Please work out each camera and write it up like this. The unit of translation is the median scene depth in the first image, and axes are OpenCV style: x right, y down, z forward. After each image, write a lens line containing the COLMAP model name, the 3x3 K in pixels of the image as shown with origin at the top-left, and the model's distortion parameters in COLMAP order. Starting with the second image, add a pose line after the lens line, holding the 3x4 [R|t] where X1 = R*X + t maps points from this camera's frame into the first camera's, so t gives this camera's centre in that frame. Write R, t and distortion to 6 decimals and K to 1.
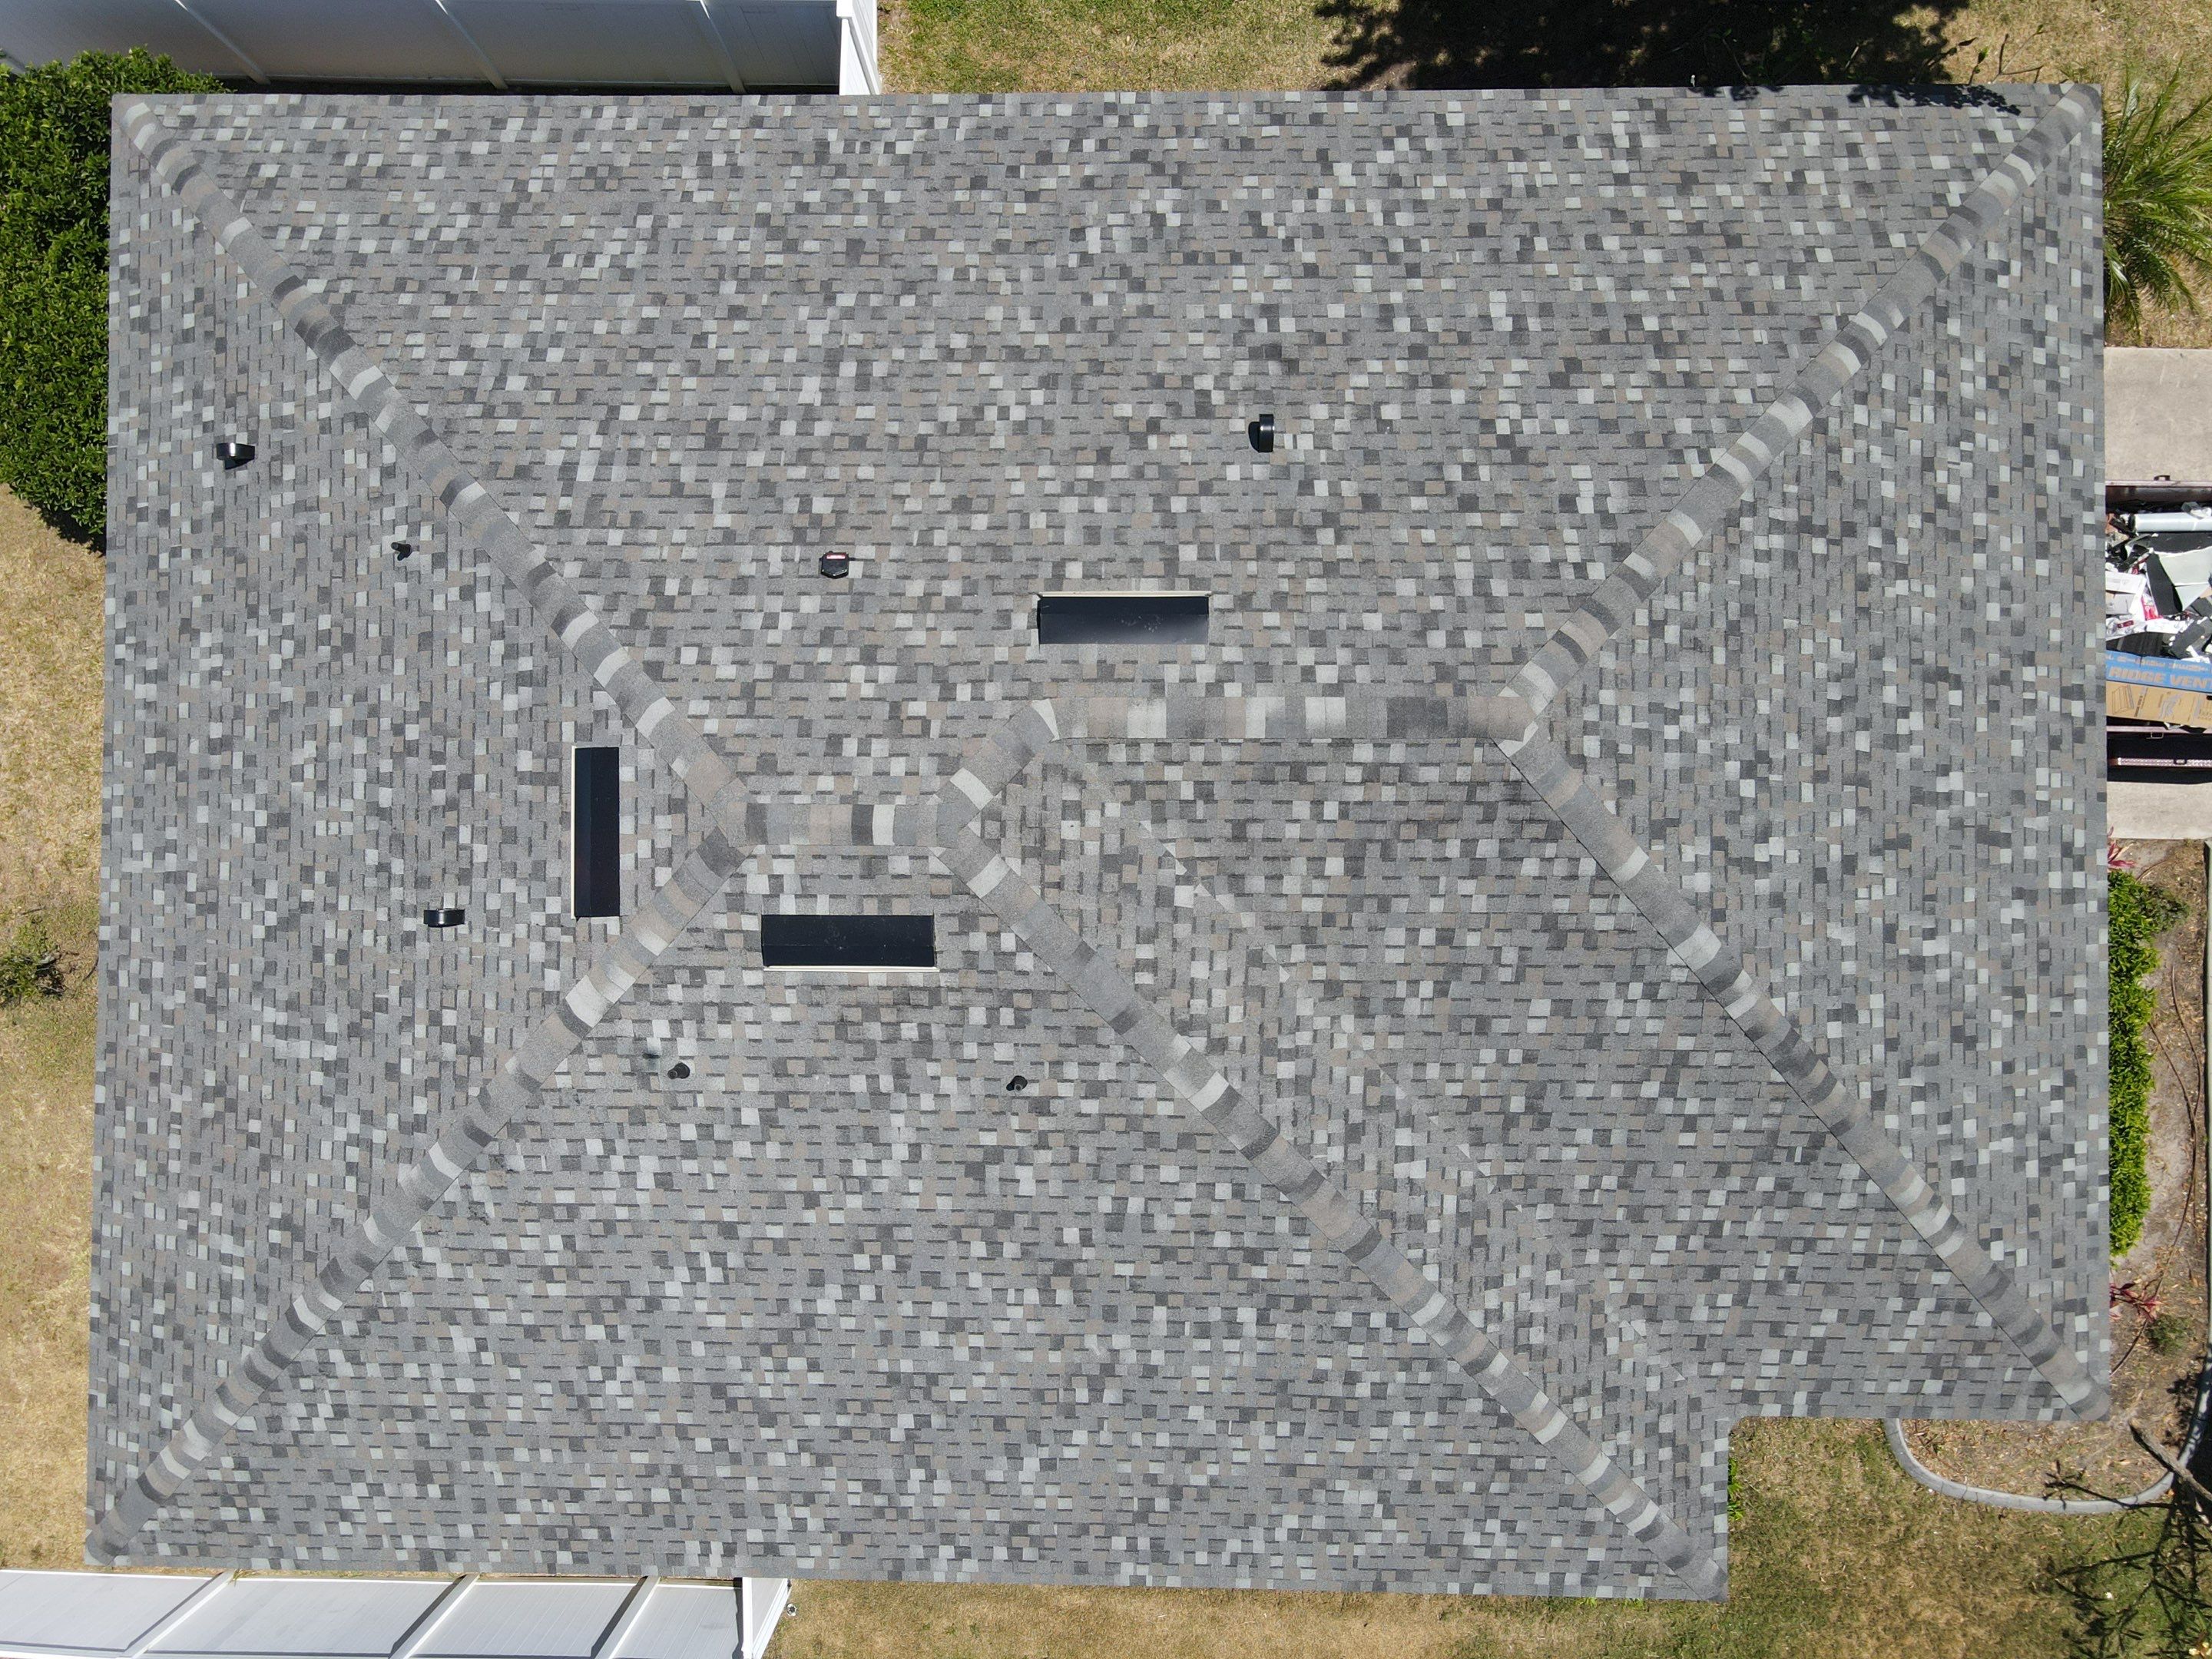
lens RADIAL K [[1613.1, 0, 1045.2], [0, 1613.1, 863.1], [0, 0, 1]] dist [0.016079, -0.007890]
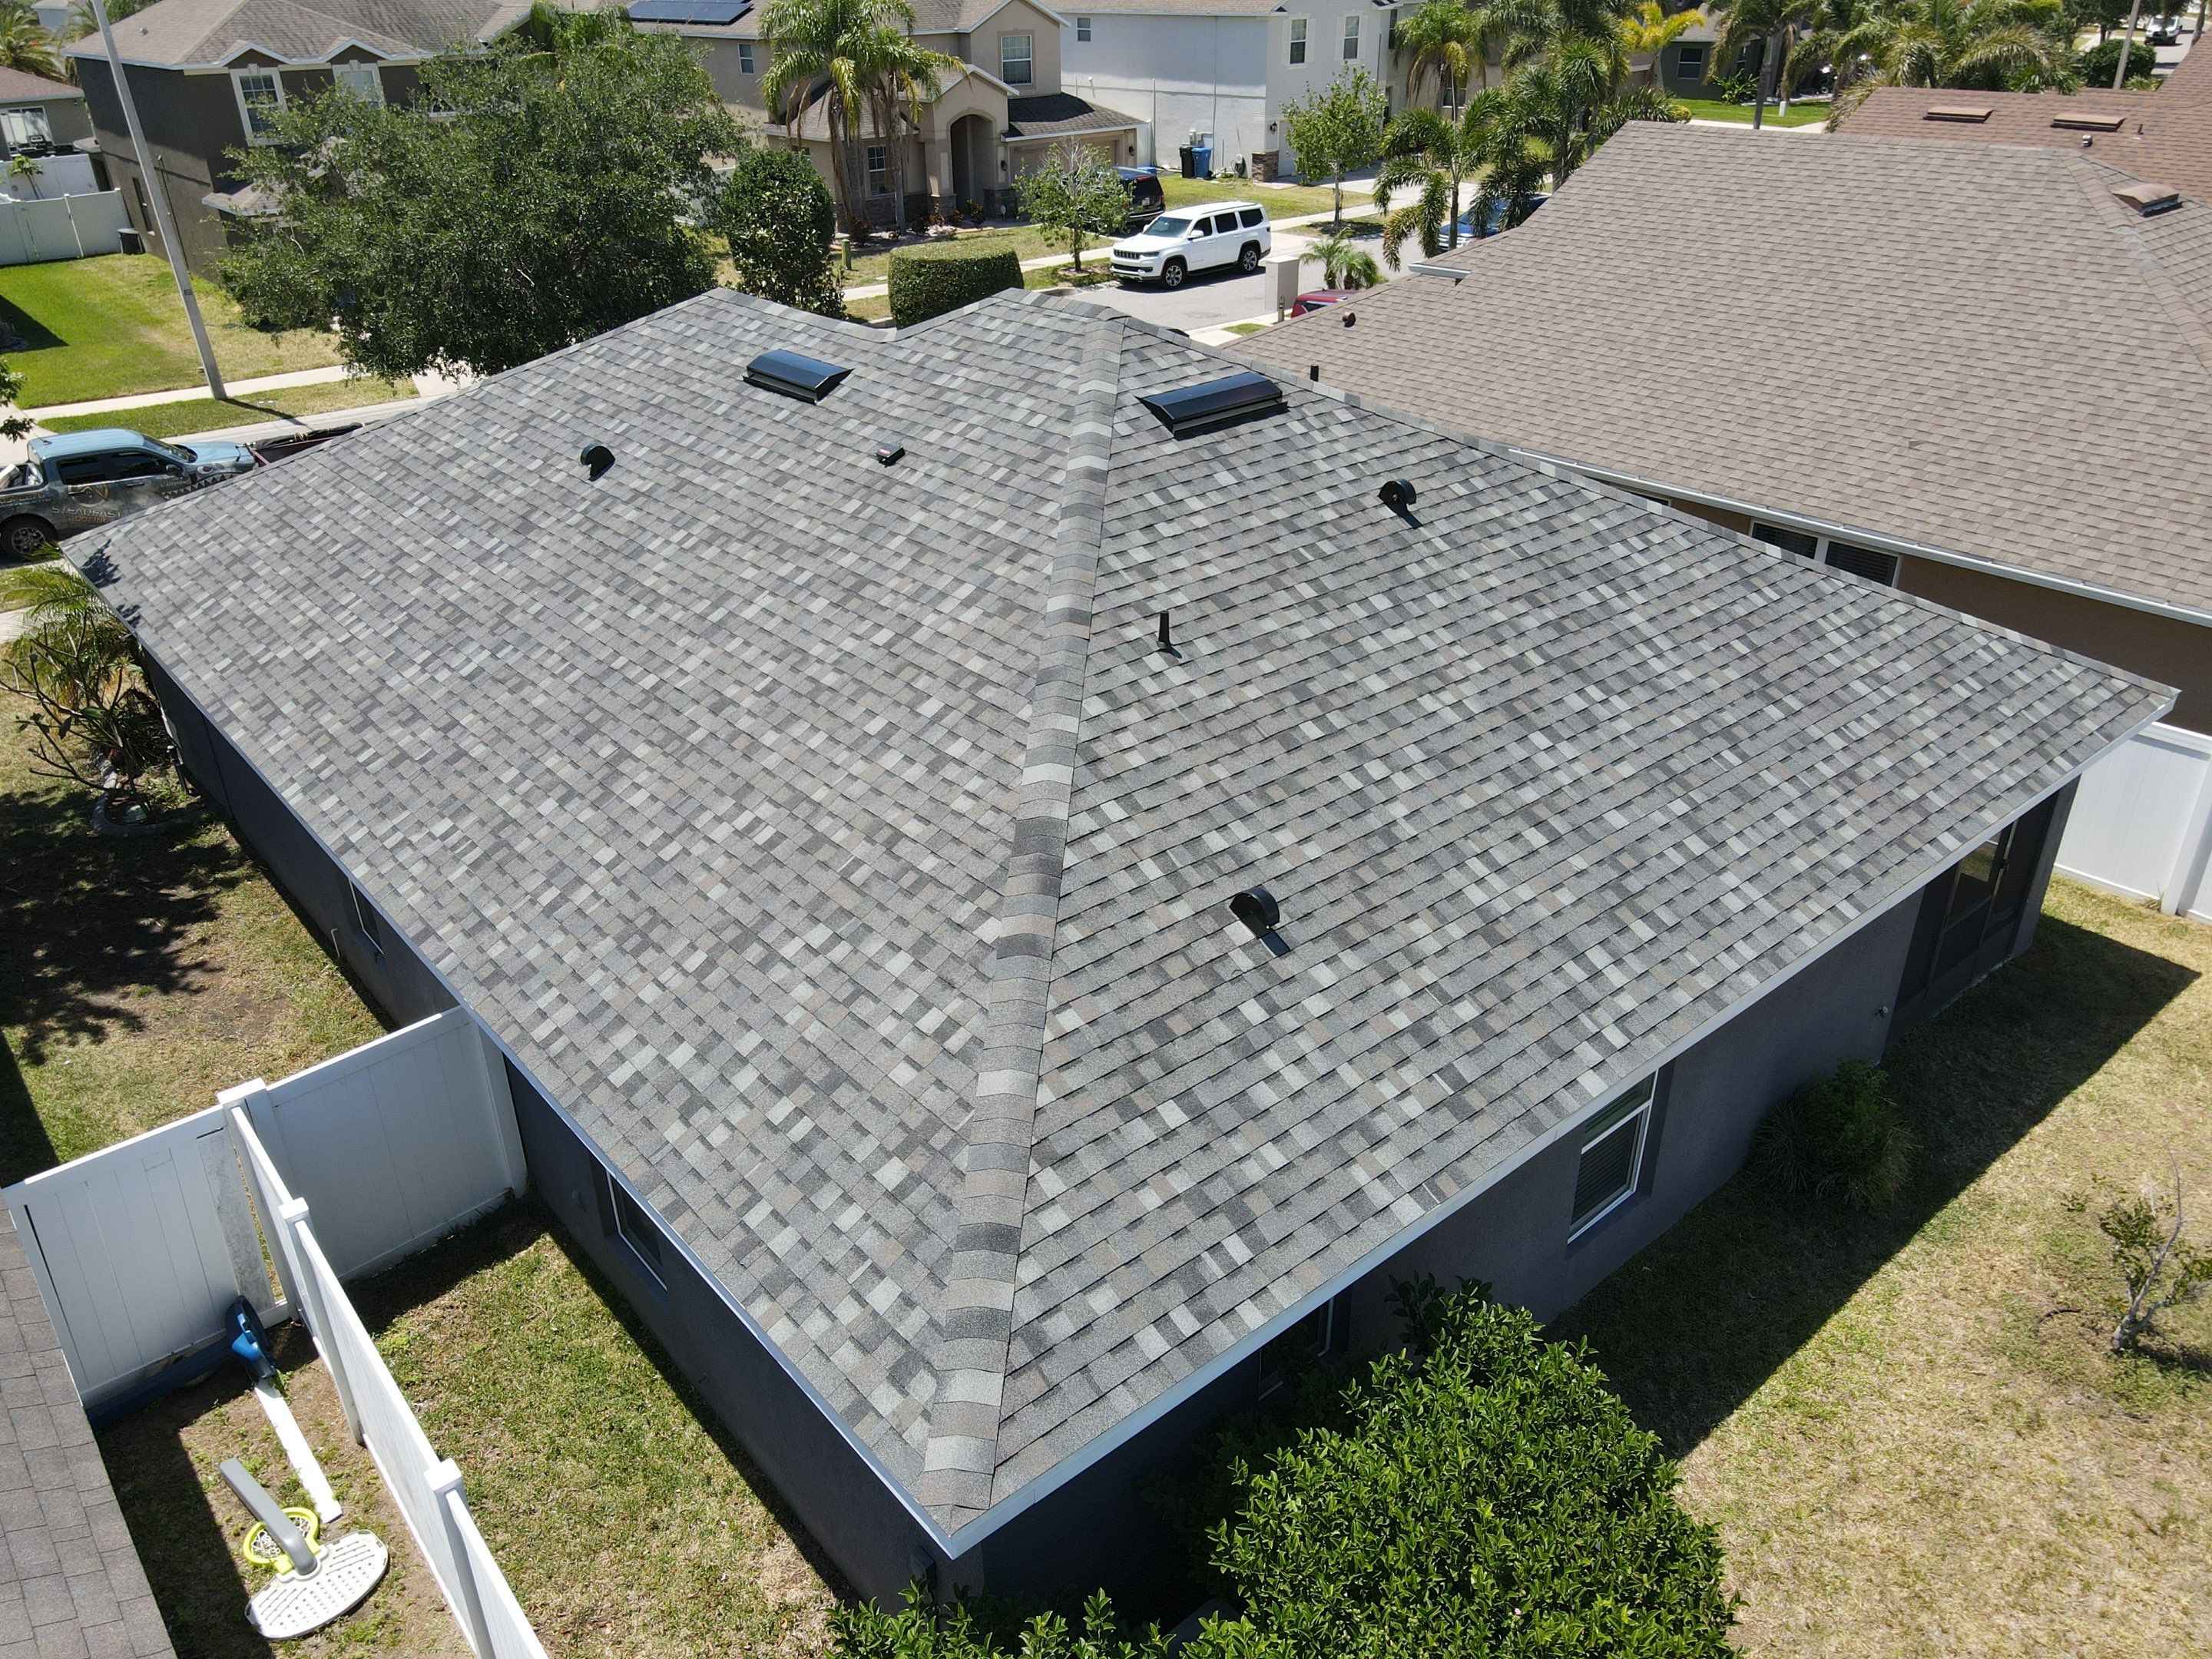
lens RADIAL K [[1613.1, 0, 1123.4], [0, 1613.1, 837.0], [0, 0, 1]] dist [0.016079, -0.007890]
pose [[-0.664284, -0.311012, 0.679704, -0.961428], [0.746345, -0.326072, 0.580212, -0.714991], [0.041179, 0.892720, 0.448727, 0.690298]]
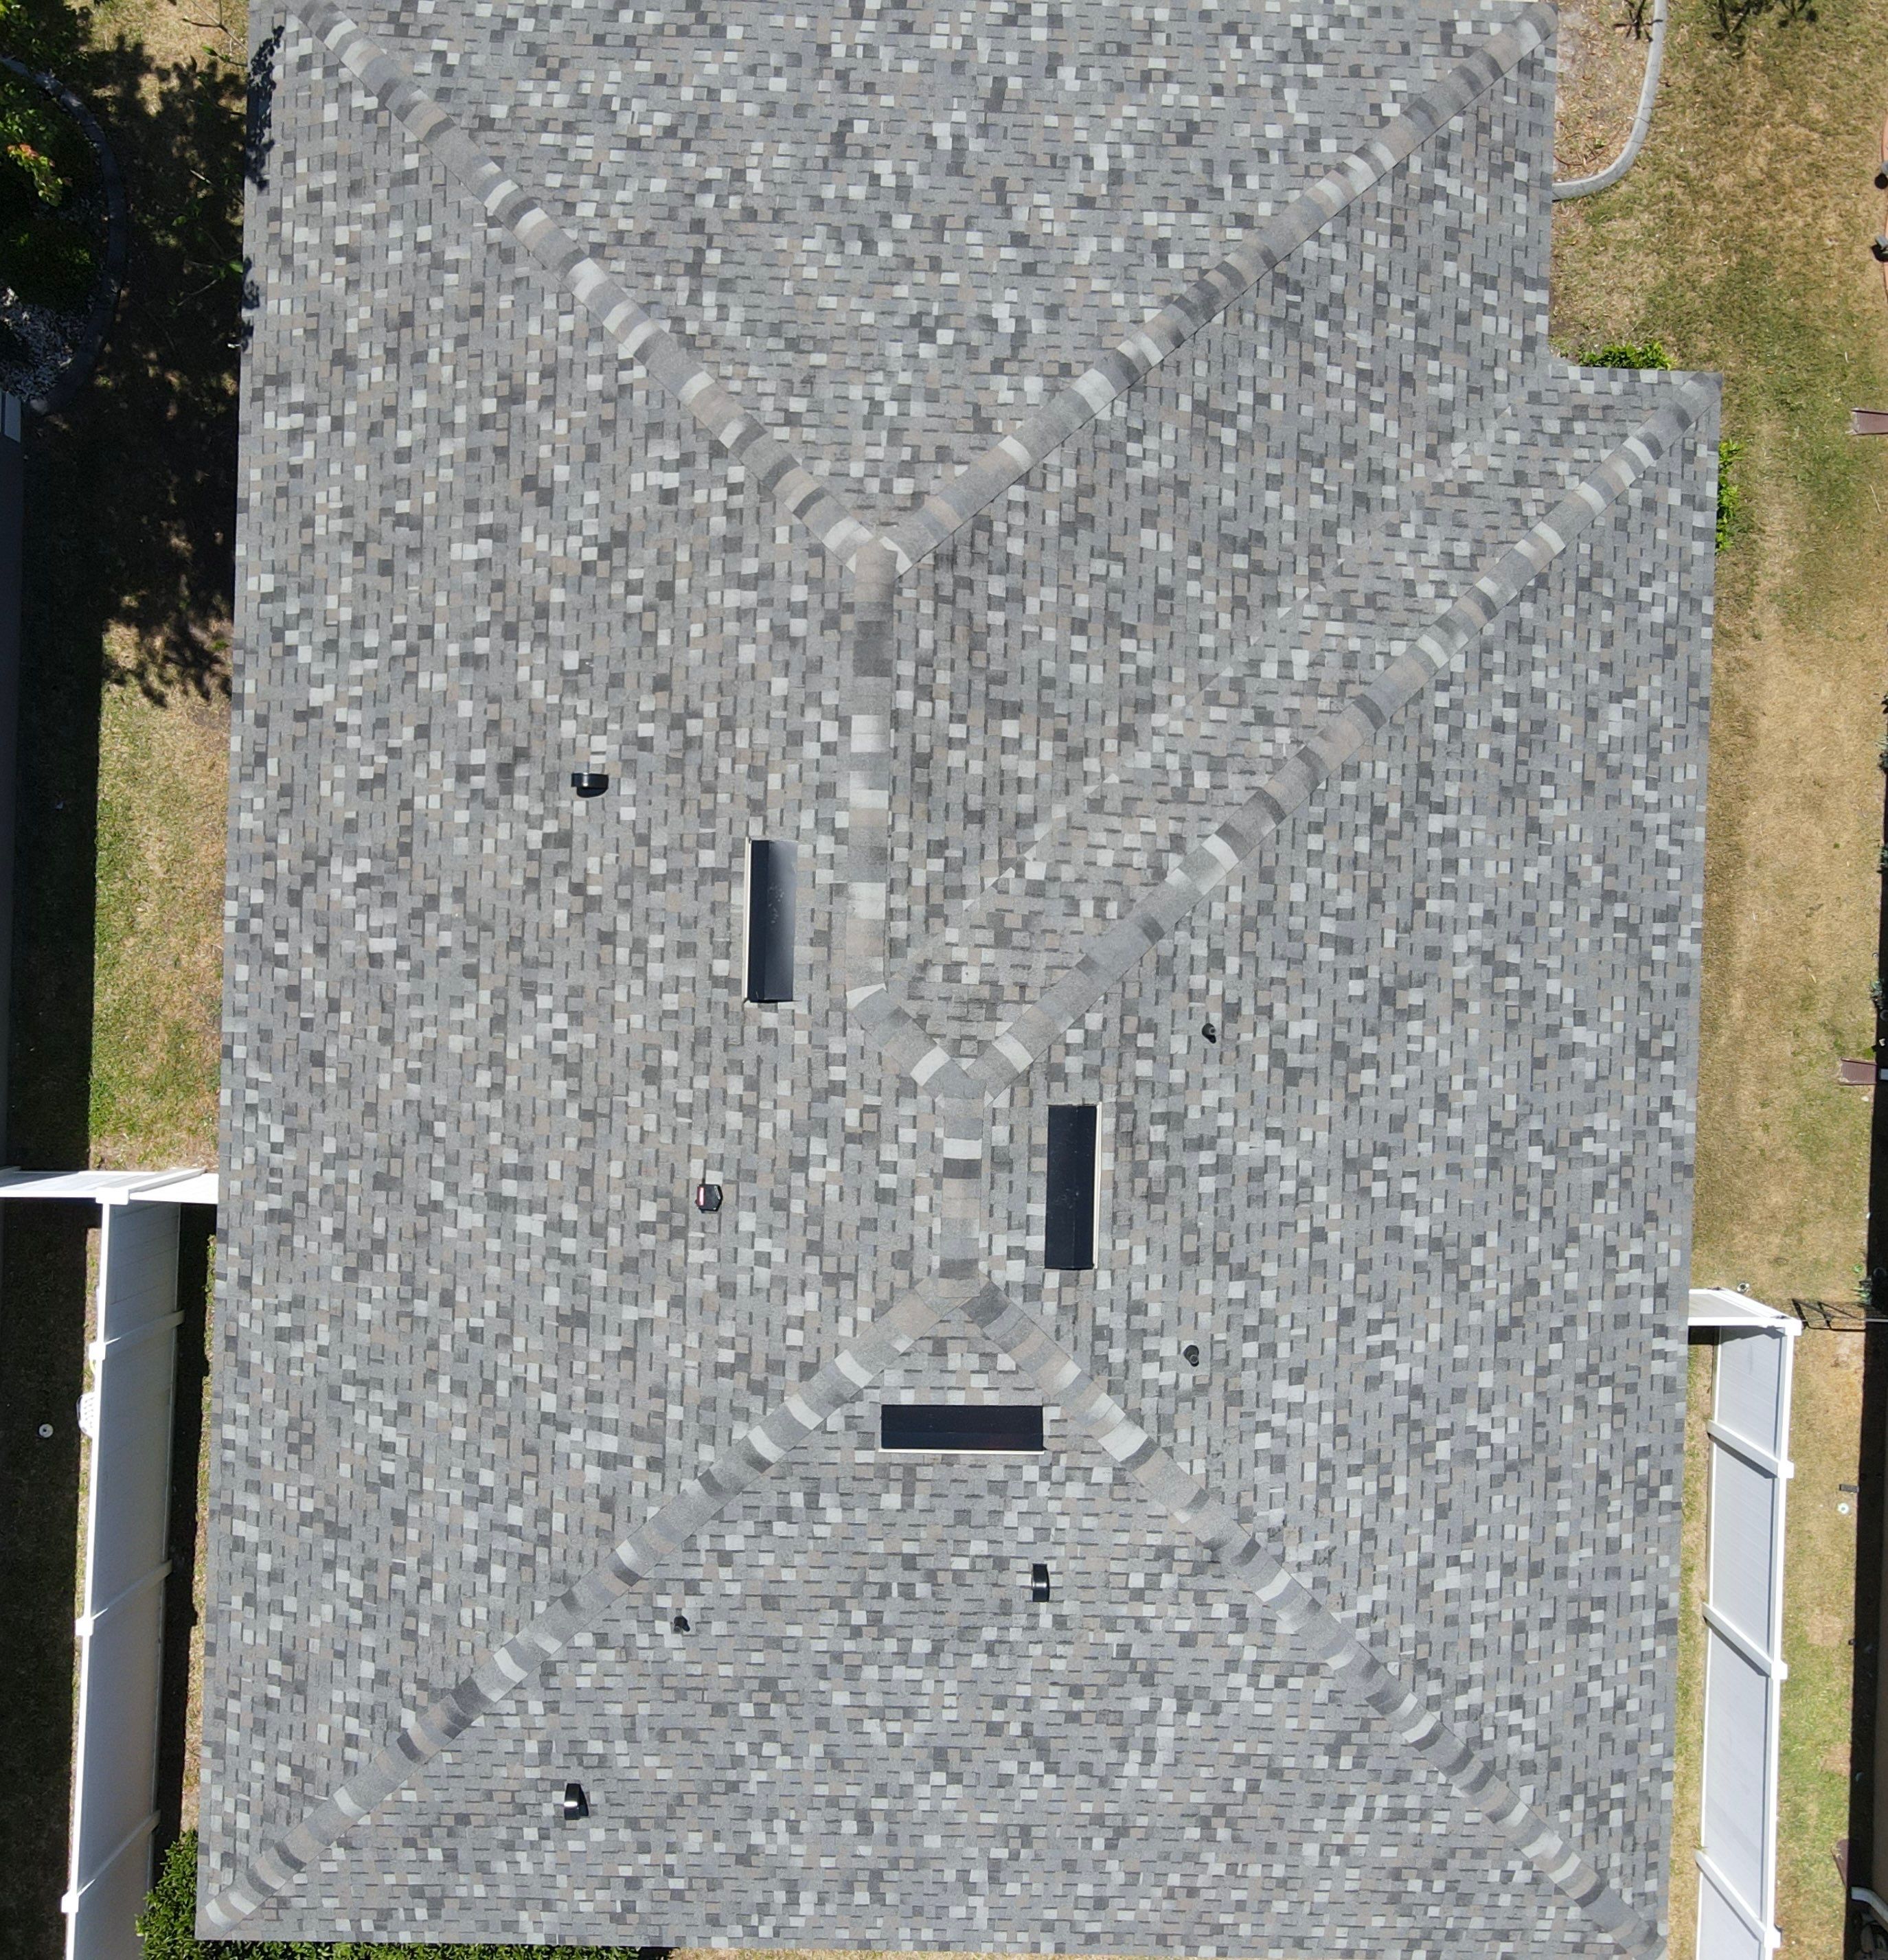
lens RADIAL K [[2025.5, 0, 1104.7], [0, 2025.5, 1014.7], [0, 0, 1]] dist [-0.004816, 0.000000]
pose [[0.021938, -0.999574, 0.019239, -0.028859], [0.998167, 0.022984, 0.055983, -0.005706], [-0.056402, 0.017976, 0.998246, -0.293649]]
